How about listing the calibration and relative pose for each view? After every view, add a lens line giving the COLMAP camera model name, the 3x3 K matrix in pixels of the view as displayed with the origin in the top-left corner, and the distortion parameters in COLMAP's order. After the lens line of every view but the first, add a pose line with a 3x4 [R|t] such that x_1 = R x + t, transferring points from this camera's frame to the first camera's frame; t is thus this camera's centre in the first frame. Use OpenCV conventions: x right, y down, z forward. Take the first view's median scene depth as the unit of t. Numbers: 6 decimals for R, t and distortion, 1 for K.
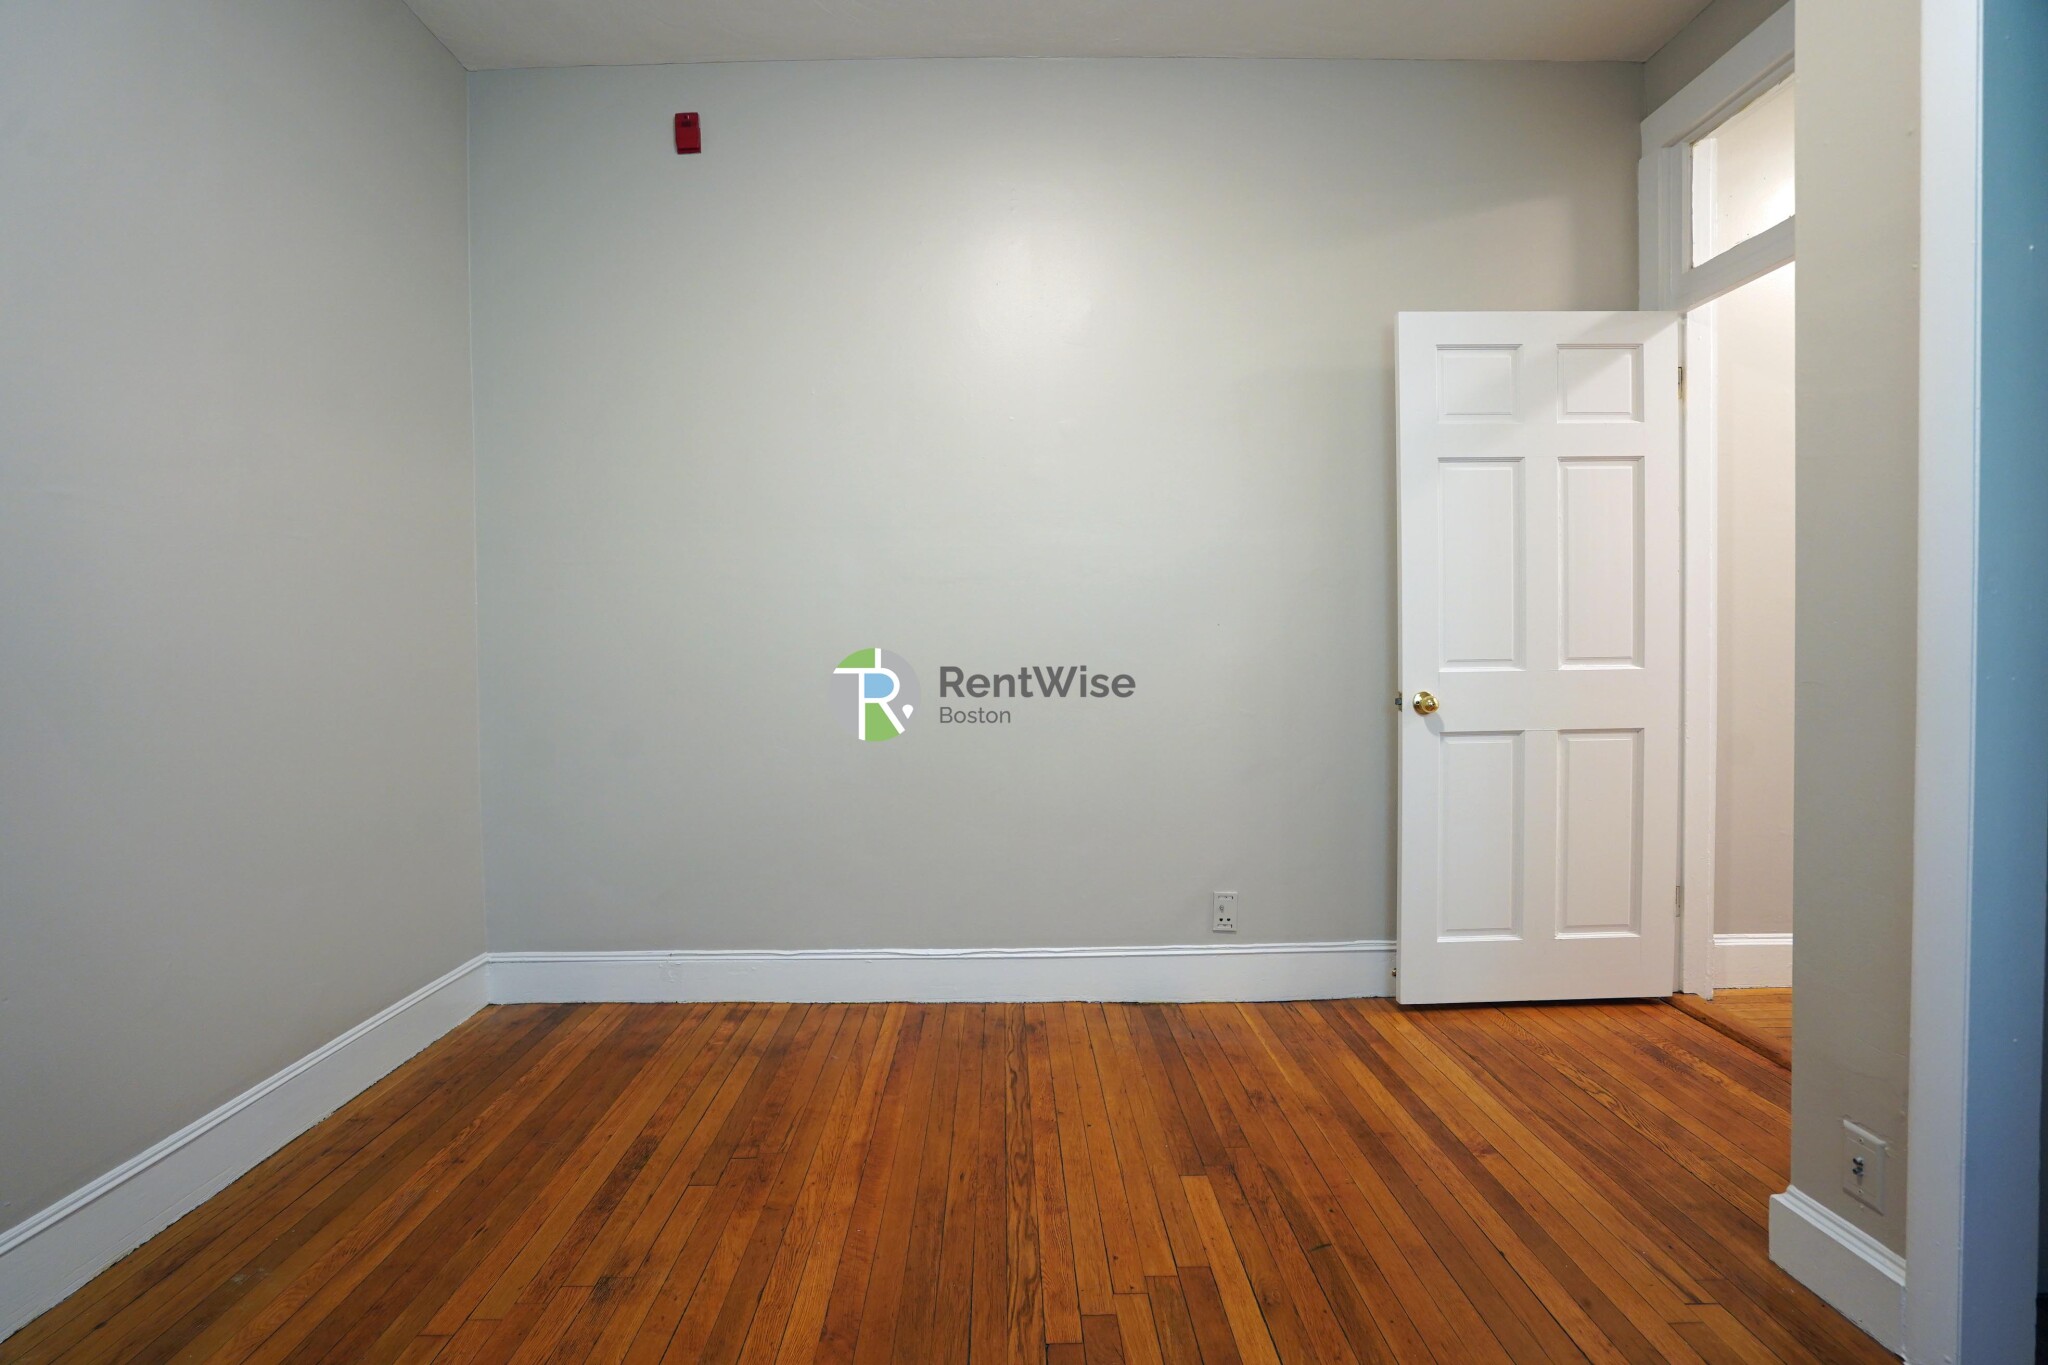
lens RADIAL K [[952.7, 0, 1015.5], [0, 952.7, 683.7], [0, 0, 1]] dist [-0.060184, 0.024055]
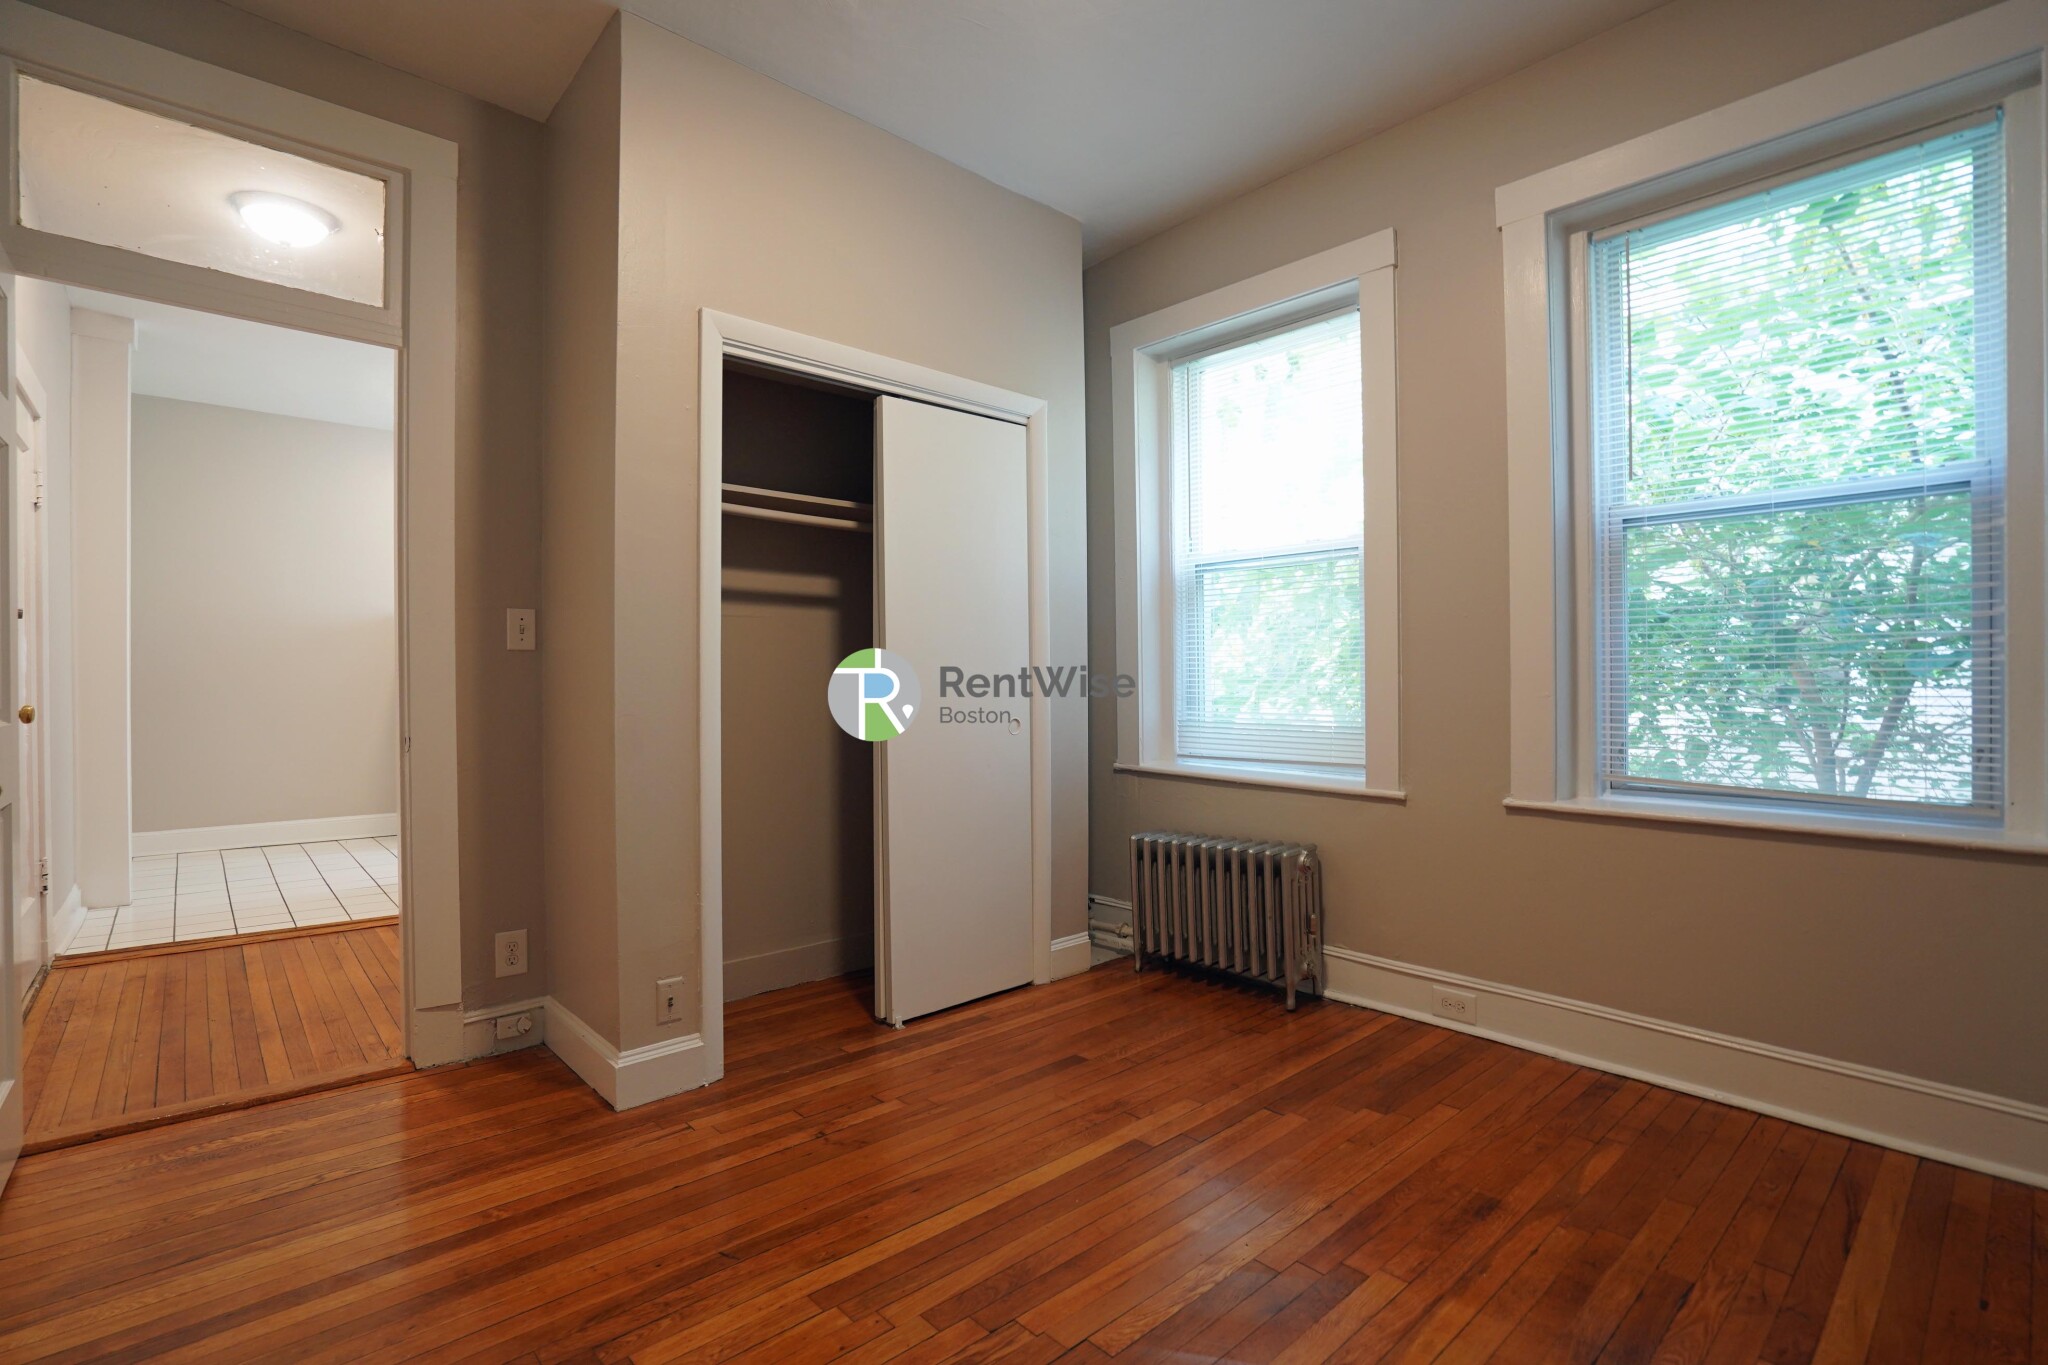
lens RADIAL K [[952.7, 0, 1015.5], [0, 952.7, 683.7], [0, 0, 1]] dist [-0.060184, 0.024055]
pose [[-0.653162, 0.010850, 0.757140, -0.521845], [0.036586, 0.999182, 0.017243, -0.039871], [-0.756334, 0.038963, -0.653025, 1.060367]]
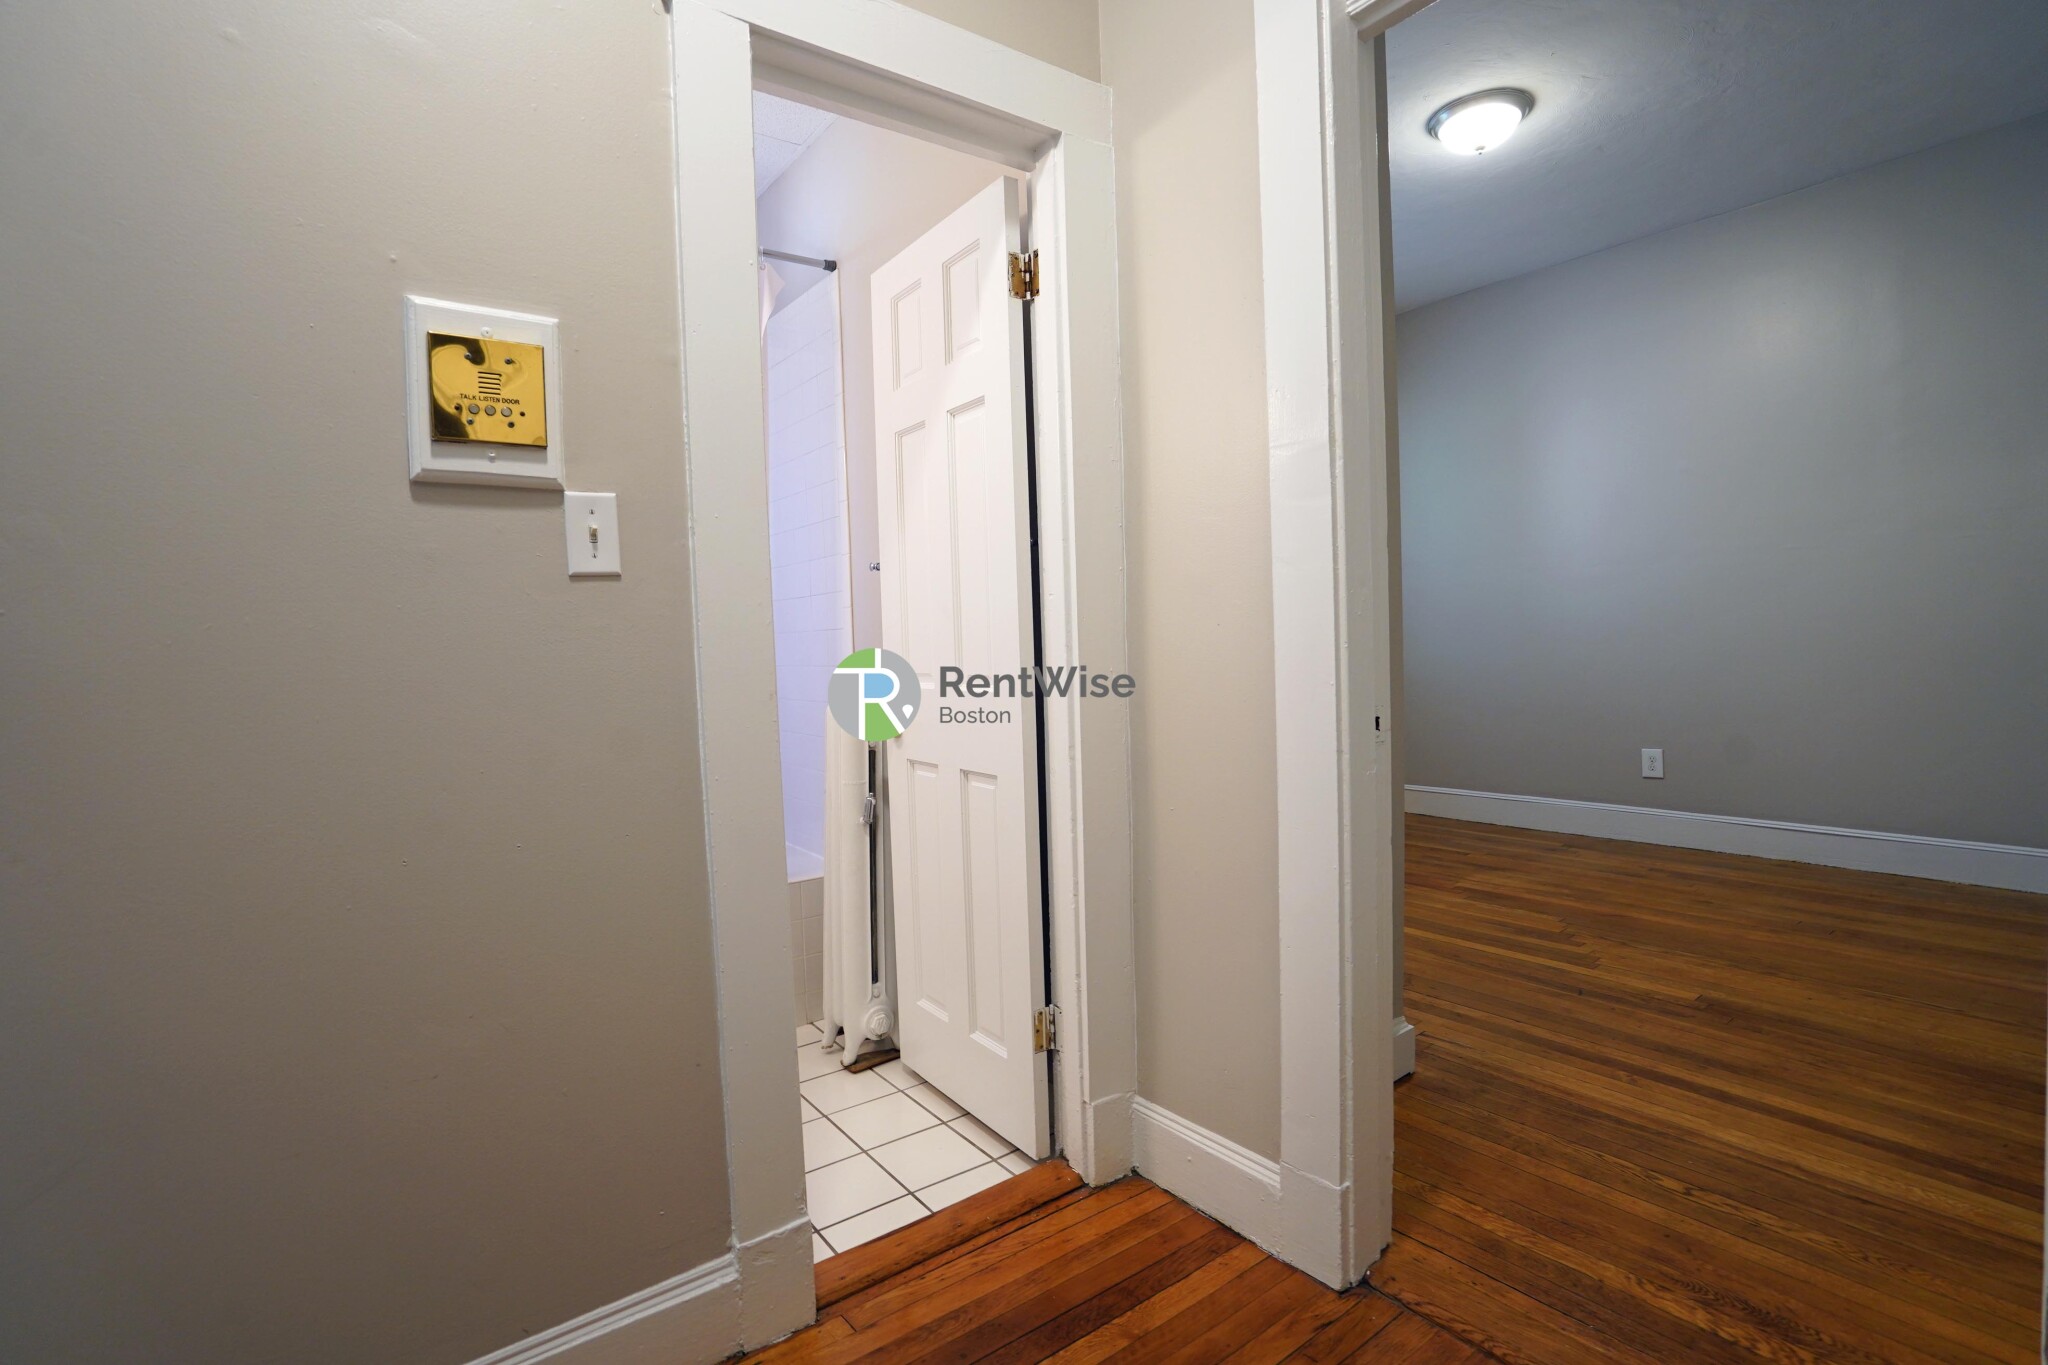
lens RADIAL K [[952.7, 0, 1015.5], [0, 952.7, 683.7], [0, 0, 1]] dist [-0.060184, 0.024055]
pose [[-0.814433, 0.068948, -0.576146, 1.521317], [0.030177, 0.996605, 0.076607, -0.066054], [0.579472, 0.045005, -0.813749, 1.290922]]
